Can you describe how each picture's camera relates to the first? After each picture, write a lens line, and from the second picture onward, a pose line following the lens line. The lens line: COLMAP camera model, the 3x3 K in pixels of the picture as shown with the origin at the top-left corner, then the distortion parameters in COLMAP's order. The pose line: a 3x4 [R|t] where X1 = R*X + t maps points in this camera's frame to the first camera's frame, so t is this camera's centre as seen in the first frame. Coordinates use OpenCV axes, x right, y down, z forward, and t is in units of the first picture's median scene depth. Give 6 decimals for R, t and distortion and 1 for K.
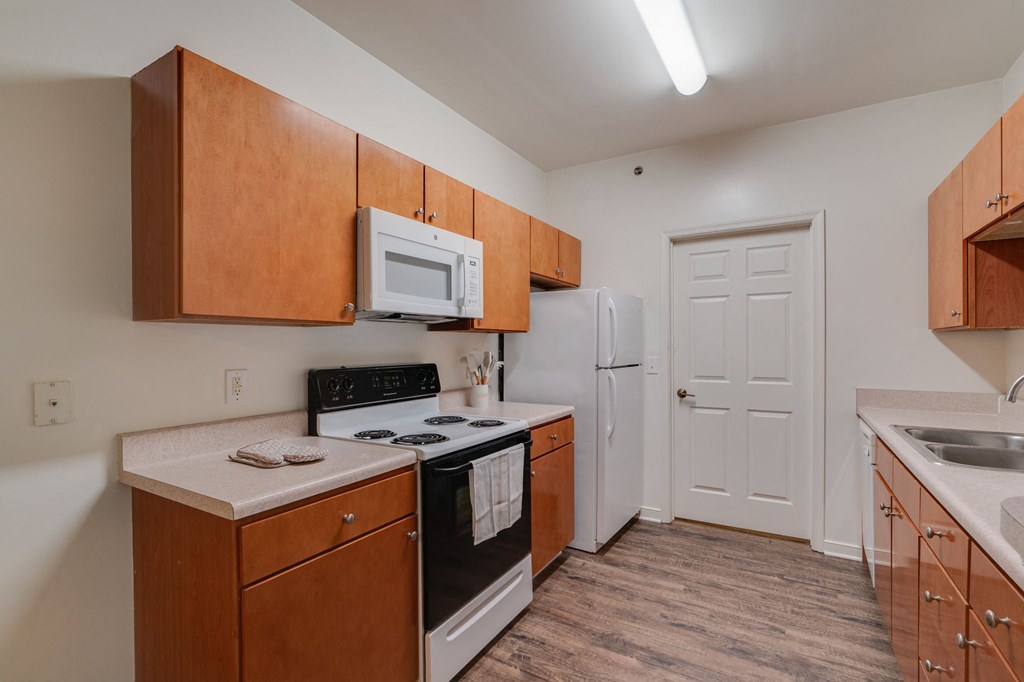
lens RADIAL K [[475.3, 0, 510.3], [0, 475.3, 344.5], [0, 0, 1]] dist [-0.002181, 0.000721]
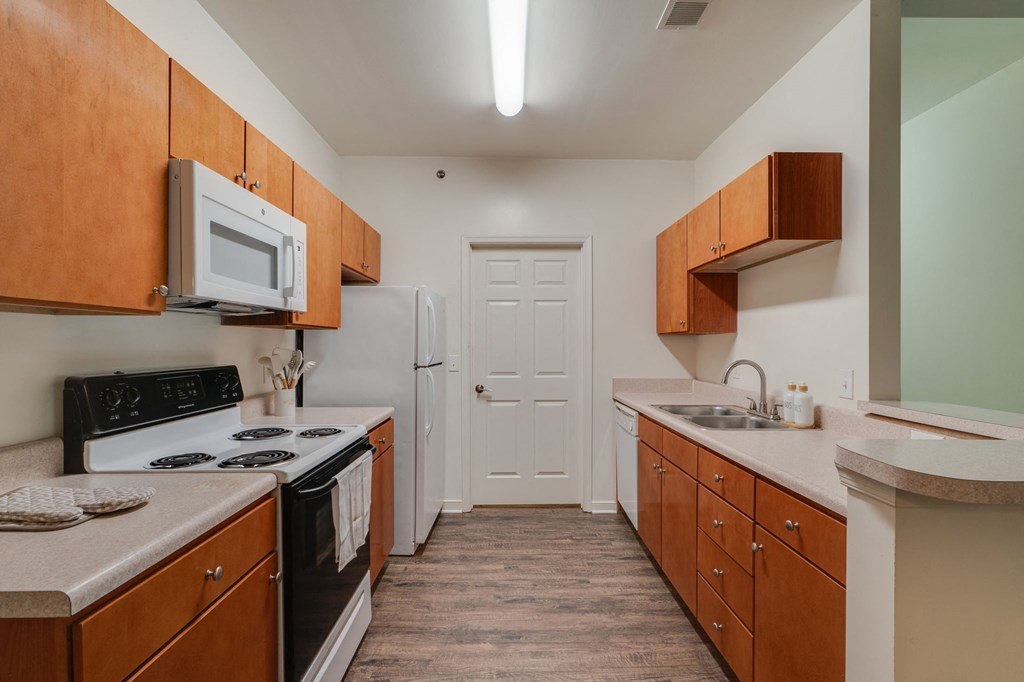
lens RADIAL K [[474.0, 0, 514.3], [0, 474.0, 341.6], [0, 0, 1]] dist [-0.003086, 0.000579]
pose [[0.847147, 0.007345, 0.531307, -0.231551], [-0.006006, 0.999973, -0.004248, -0.000021], [-0.531324, 0.000408, 0.847169, 0.078792]]
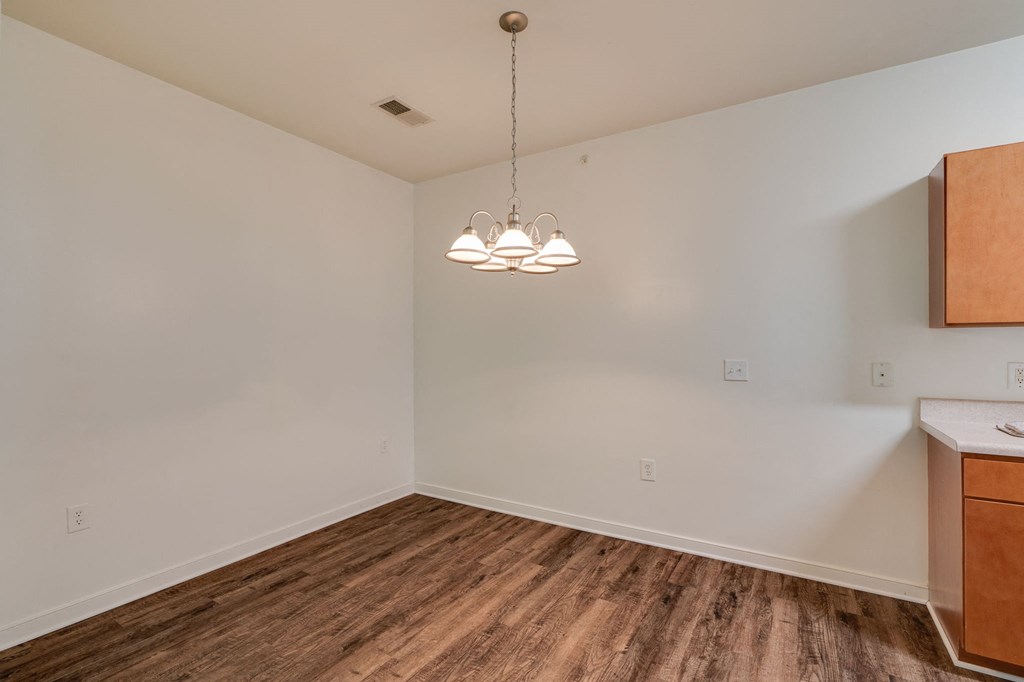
lens RADIAL K [[474.0, 0, 514.3], [0, 474.0, 341.6], [0, 0, 1]] dist [-0.003086, 0.000579]
pose [[0.004838, -0.003647, -0.999982, 0.564886], [-0.001400, 0.999992, -0.003654, 0.002121], [0.999987, 0.001417, 0.004833, -0.285329]]
